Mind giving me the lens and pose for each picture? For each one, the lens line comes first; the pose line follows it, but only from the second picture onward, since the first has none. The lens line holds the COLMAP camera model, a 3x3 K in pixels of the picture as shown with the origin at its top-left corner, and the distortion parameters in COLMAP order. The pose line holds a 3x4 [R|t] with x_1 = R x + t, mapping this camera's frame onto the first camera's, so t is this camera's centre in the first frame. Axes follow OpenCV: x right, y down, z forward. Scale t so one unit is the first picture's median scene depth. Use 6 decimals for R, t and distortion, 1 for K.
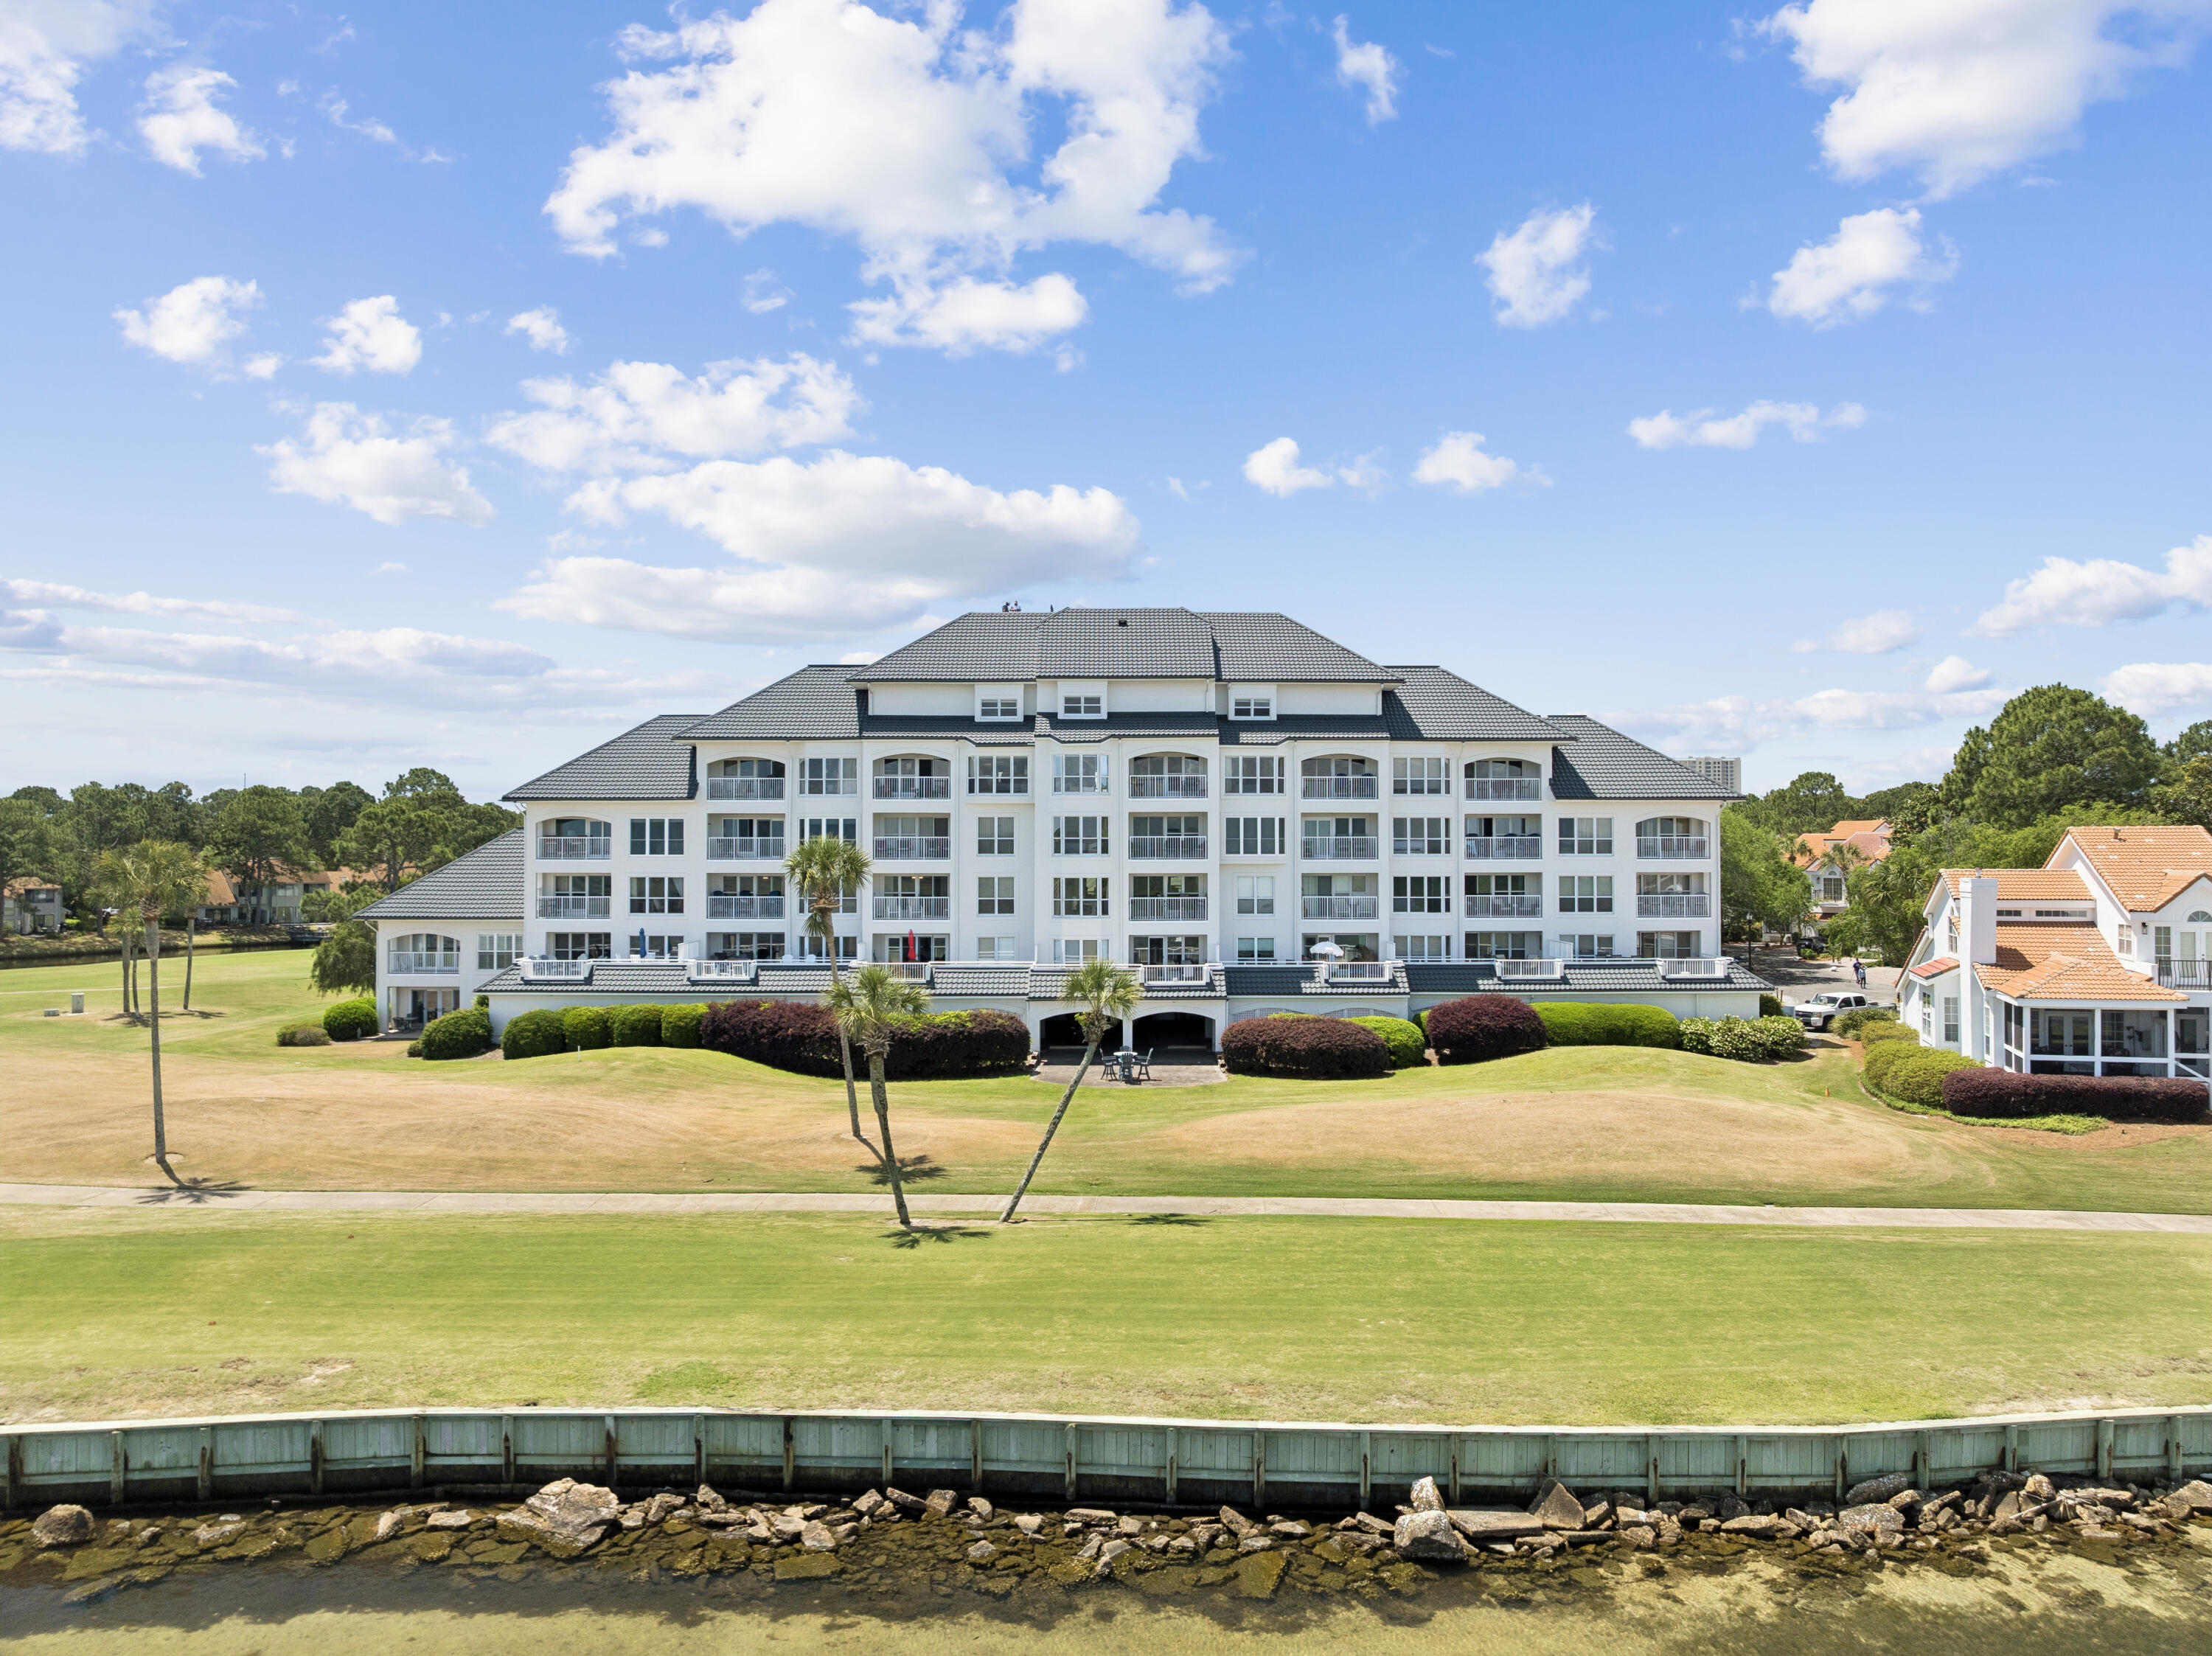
lens RADIAL K [[1559.6, 0, 1114.8], [0, 1559.6, 830.4], [0, 0, 1]] dist [-0.015812, 0.001072]
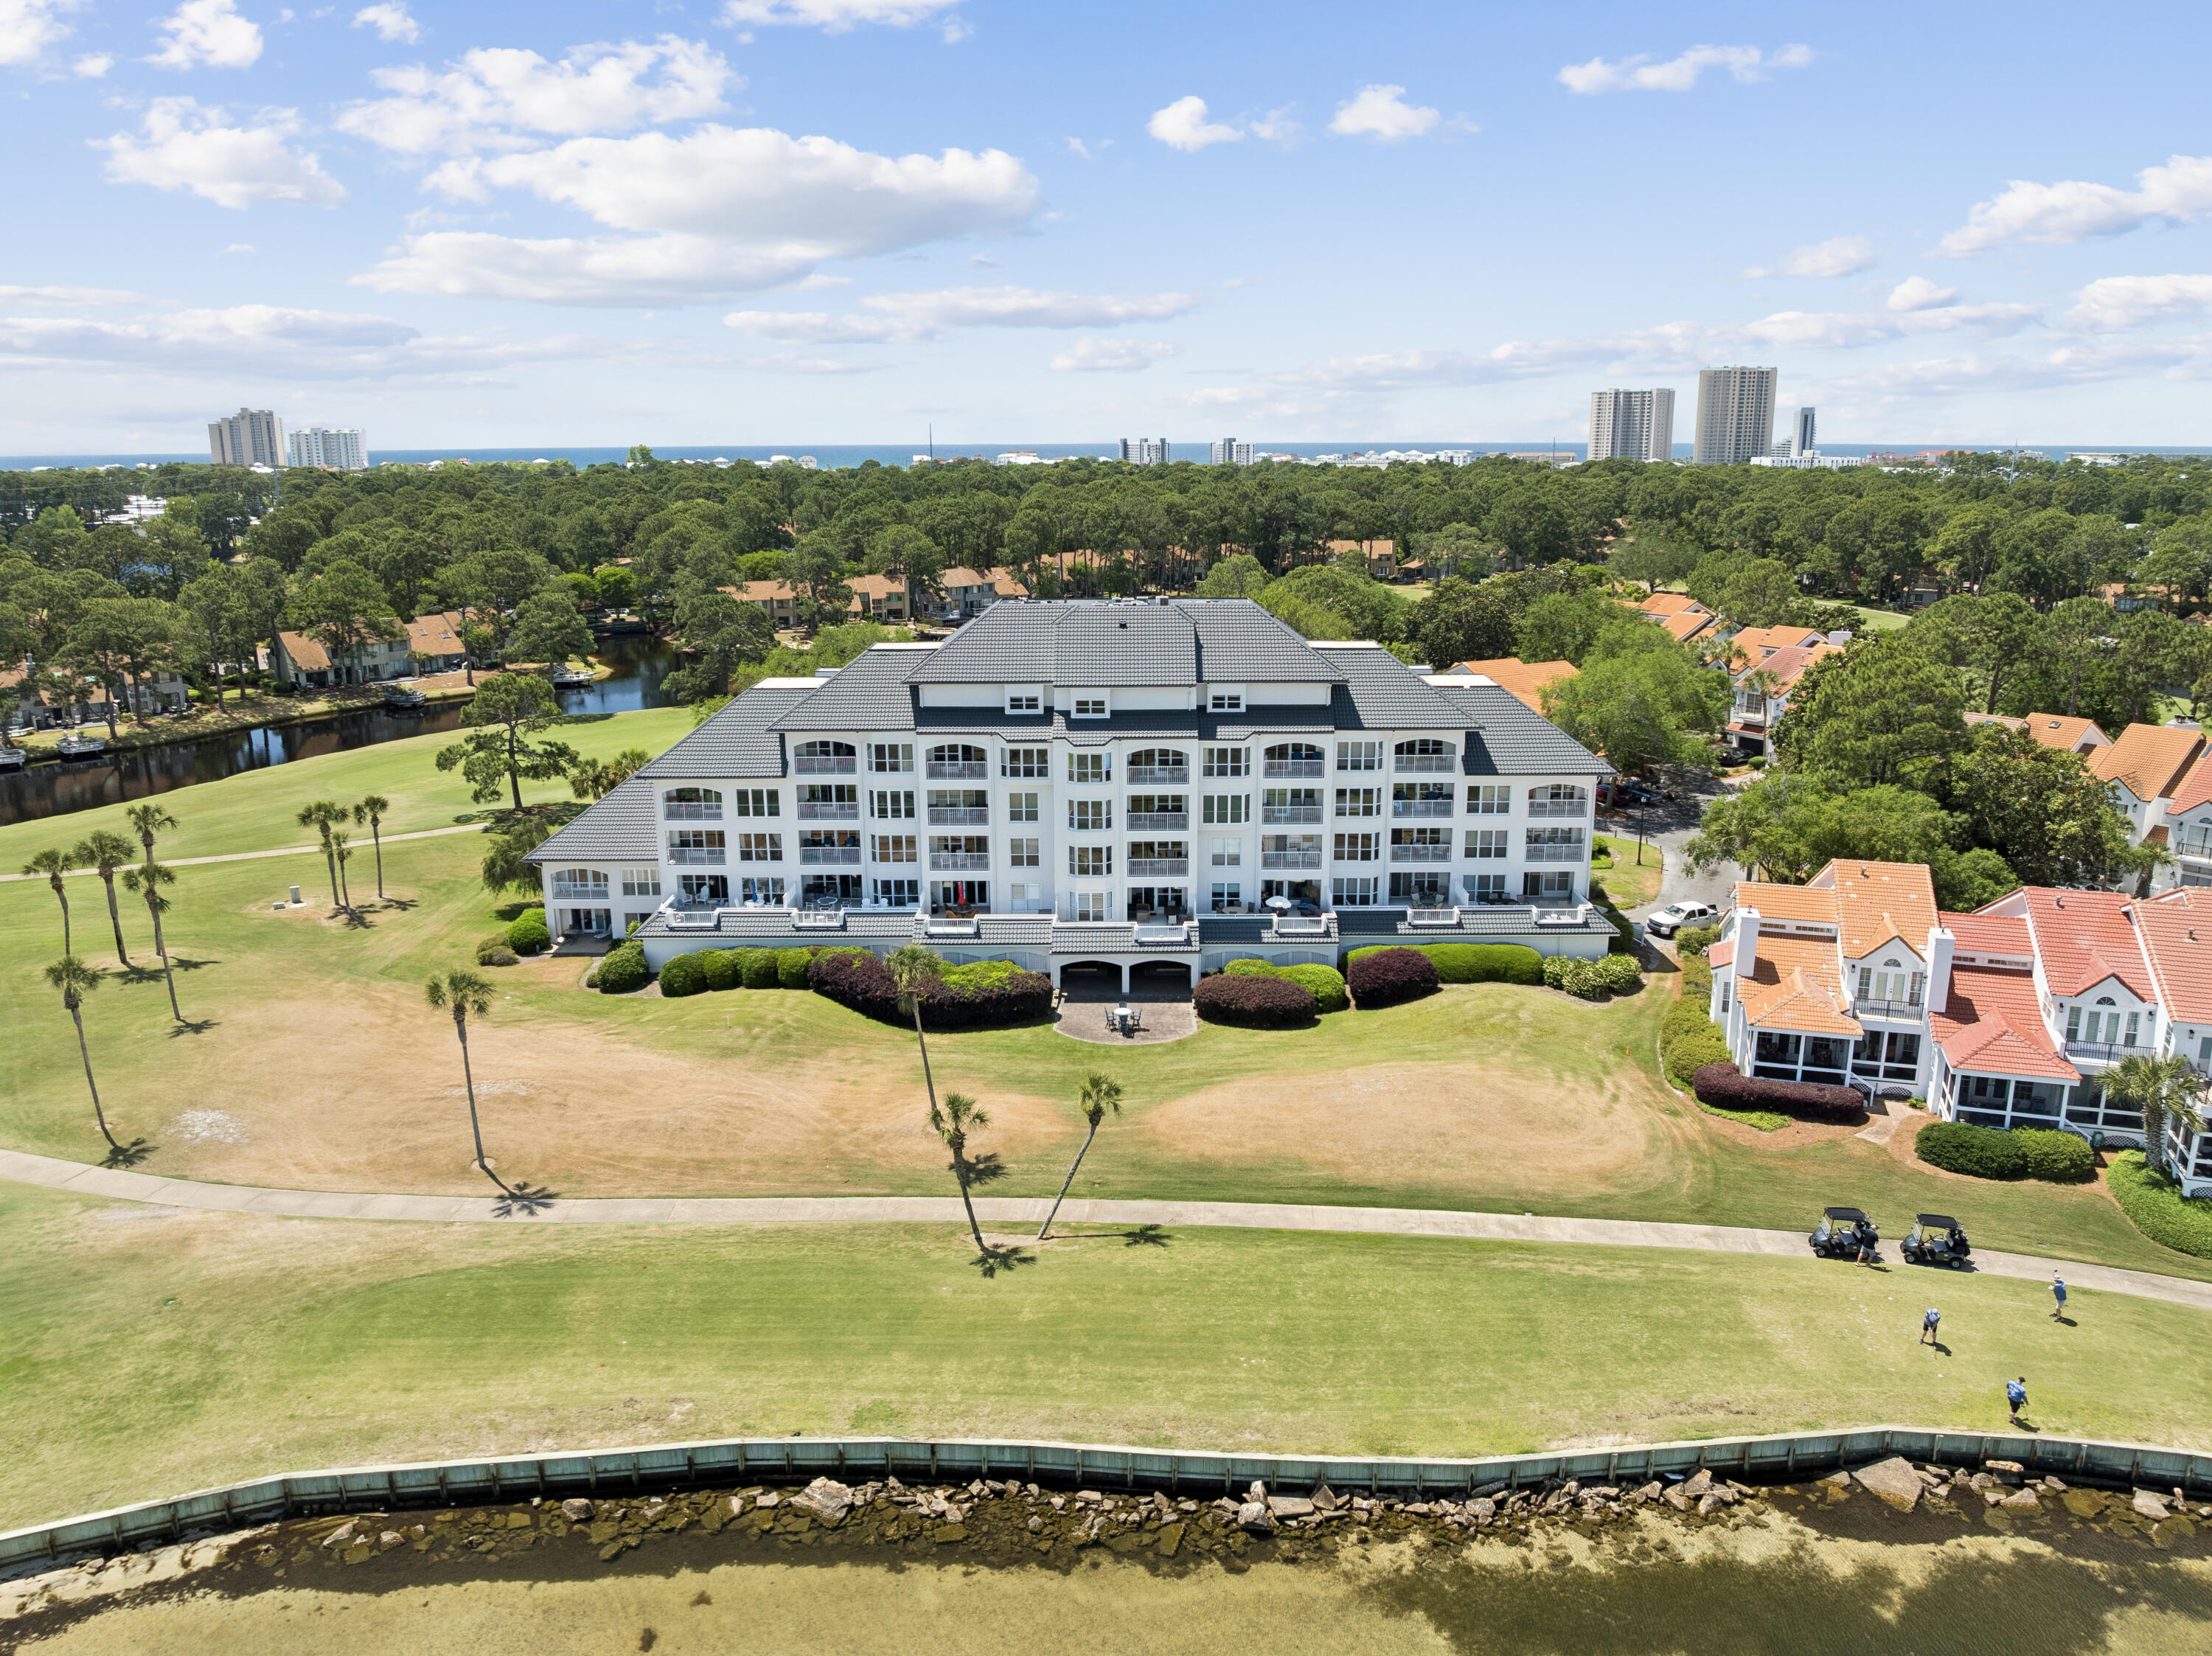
lens RADIAL K [[1569.5, 0, 1118.0], [0, 1569.5, 825.2], [0, 0, 1]] dist [-0.002153, 0.000372]
pose [[0.999938, -0.000572, -0.011117, 0.015728], [0.003433, 0.965839, 0.259119, -0.321935], [0.010589, -0.259141, 0.965781, -0.252335]]
